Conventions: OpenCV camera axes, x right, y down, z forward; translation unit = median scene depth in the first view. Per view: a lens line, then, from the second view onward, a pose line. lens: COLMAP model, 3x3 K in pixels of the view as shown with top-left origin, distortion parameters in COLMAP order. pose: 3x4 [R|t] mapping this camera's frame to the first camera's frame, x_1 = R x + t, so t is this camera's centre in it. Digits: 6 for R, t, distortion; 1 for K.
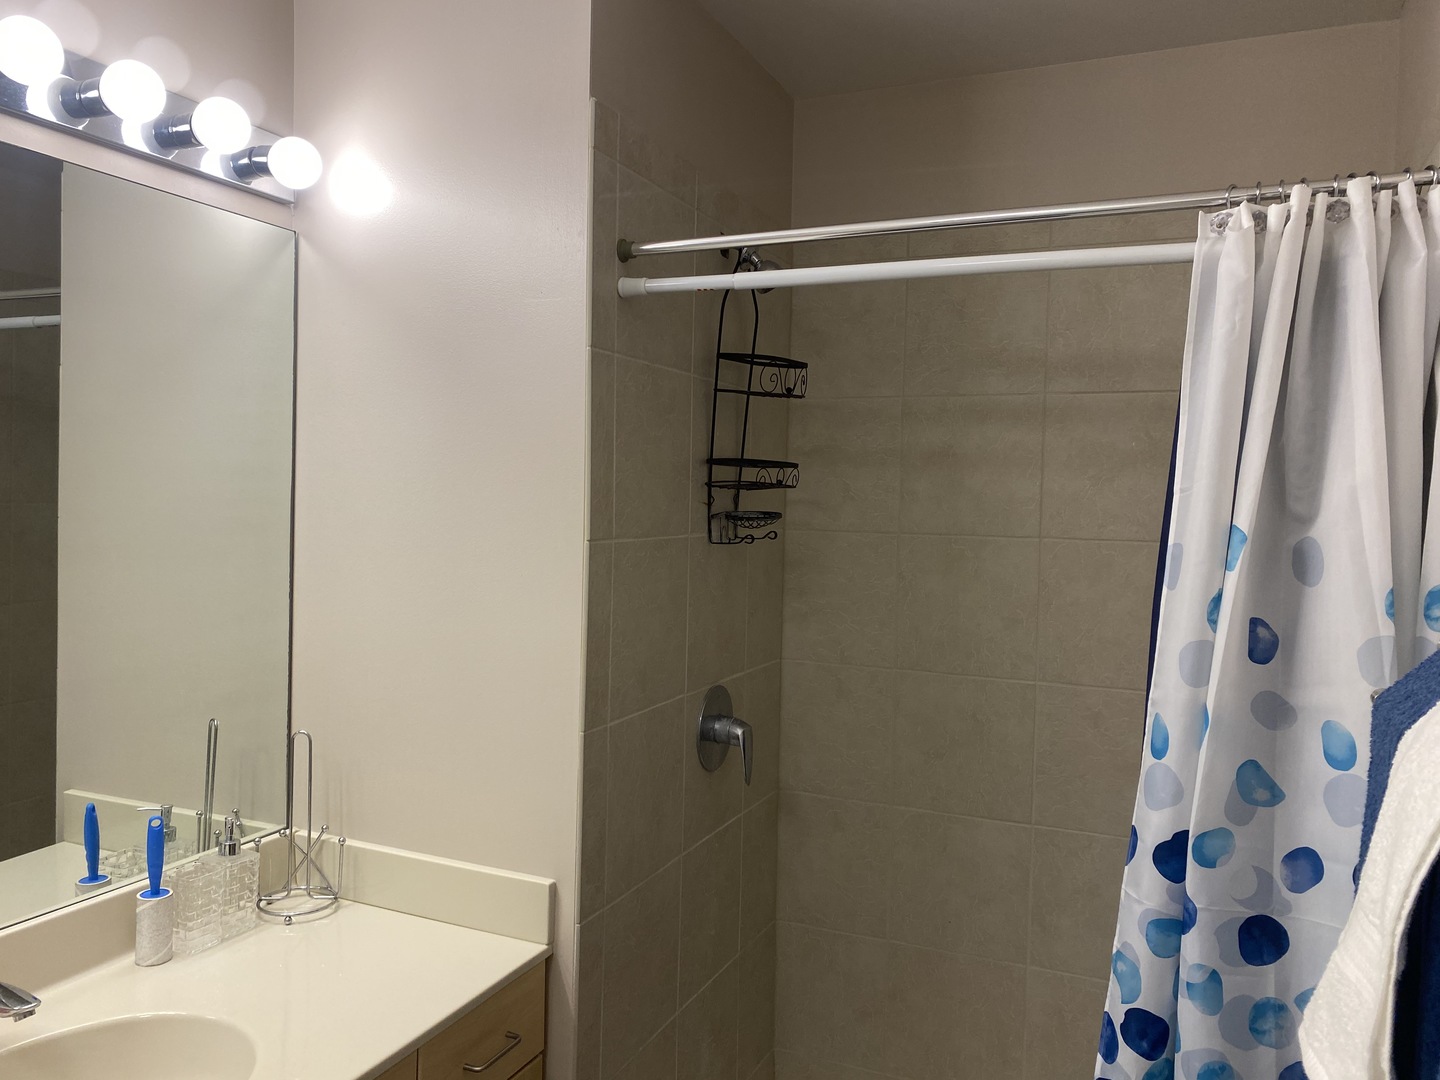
lens RADIAL K [[1107.9, 0, 713.5], [0, 1107.9, 537.0], [0, 0, 1]] dist [0.055669, -0.063640]
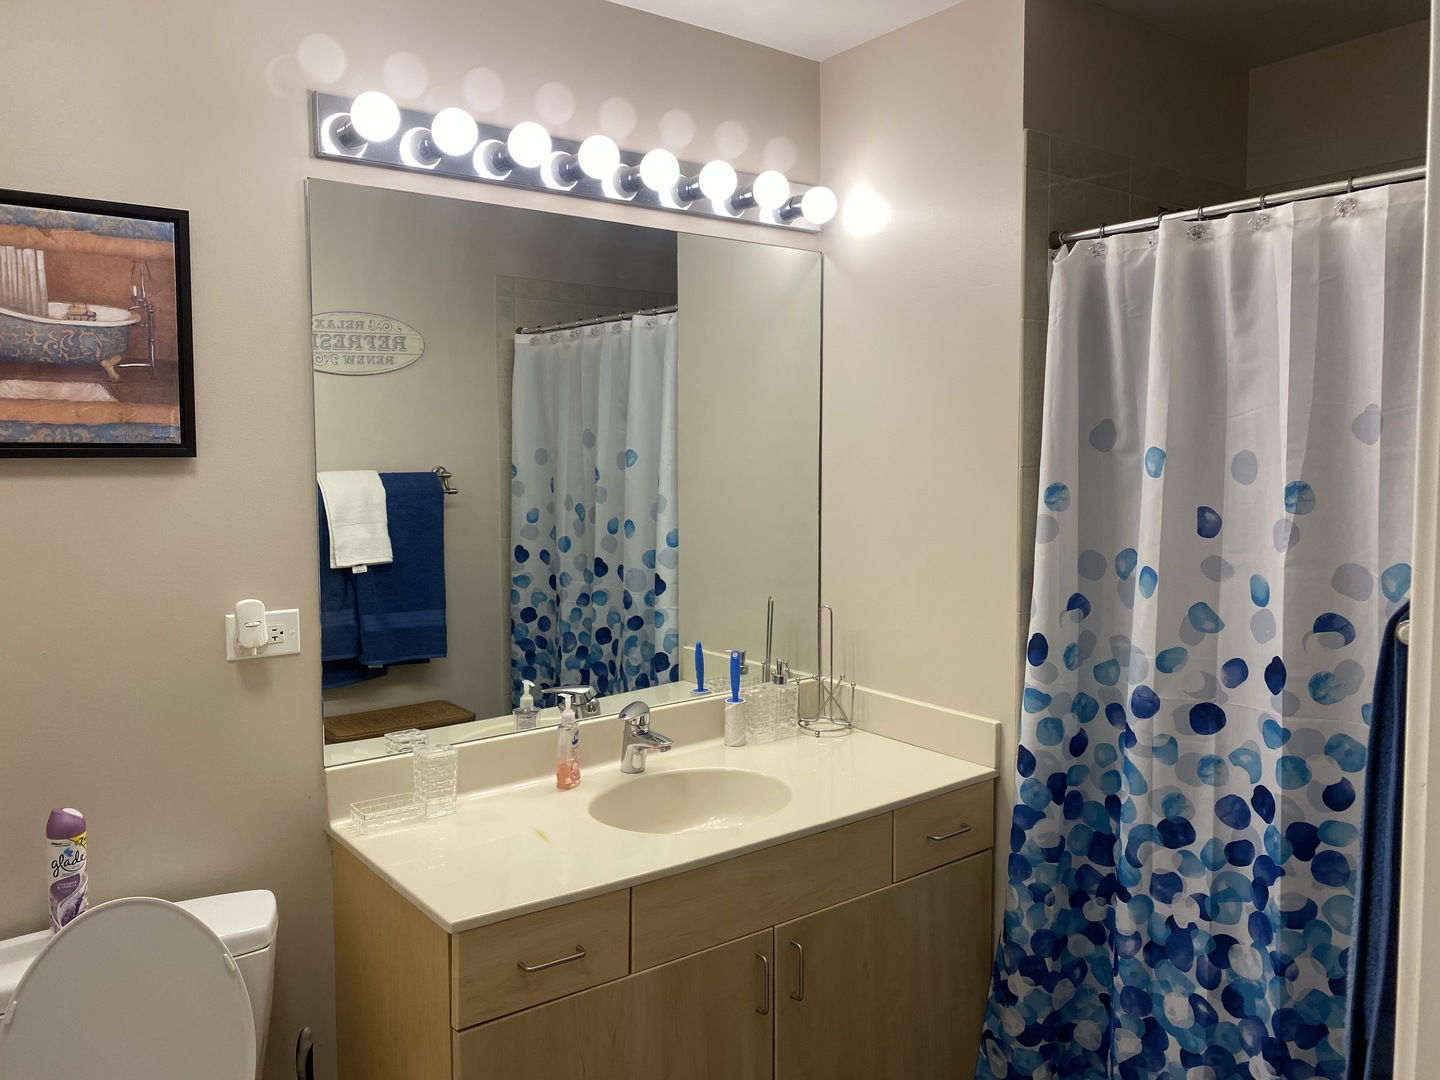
lens RADIAL K [[1107.9, 0, 711.0], [0, 1107.9, 540.7], [0, 0, 1]] dist [0.055669, -0.063640]
pose [[0.881241, 0.010008, -0.472561, 0.179341], [0.009725, 0.999180, 0.039297, 0.034345], [0.472567, -0.039226, 0.880421, -0.329576]]
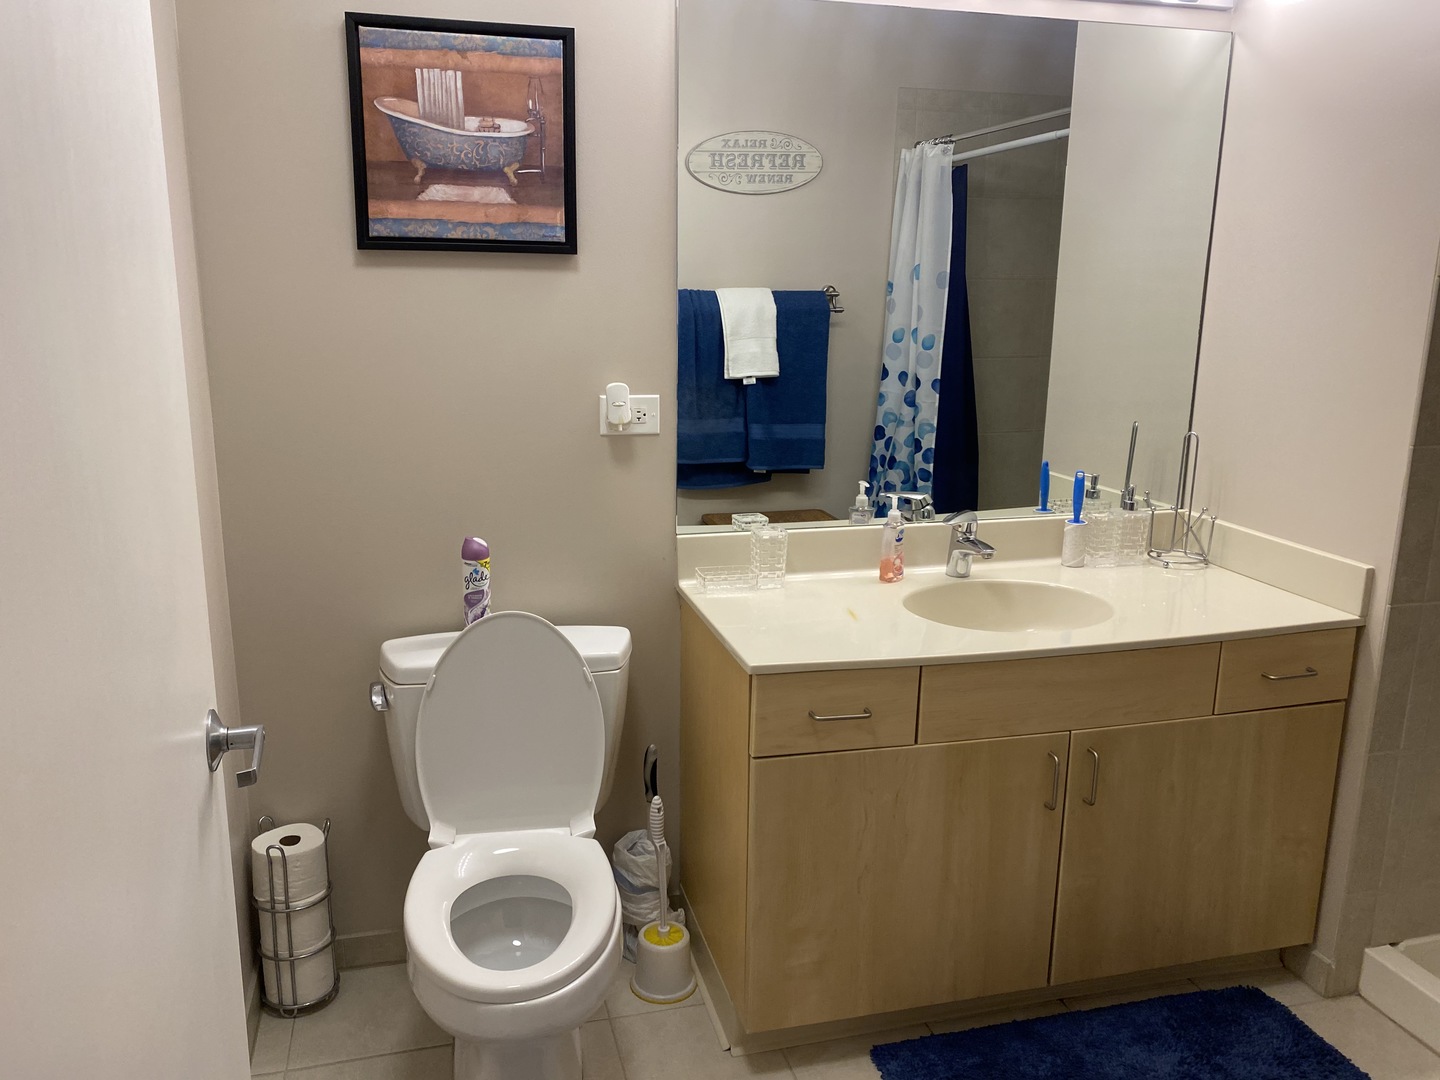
lens RADIAL K [[1107.9, 0, 715.5], [0, 1107.9, 553.0], [0, 0, 1]] dist [0.055669, -0.063640]
pose [[0.635917, 0.160413, -0.754902, 0.317279], [-0.021886, 0.981515, 0.190131, 0.076308], [0.771447, -0.104386, 0.627672, -0.312118]]
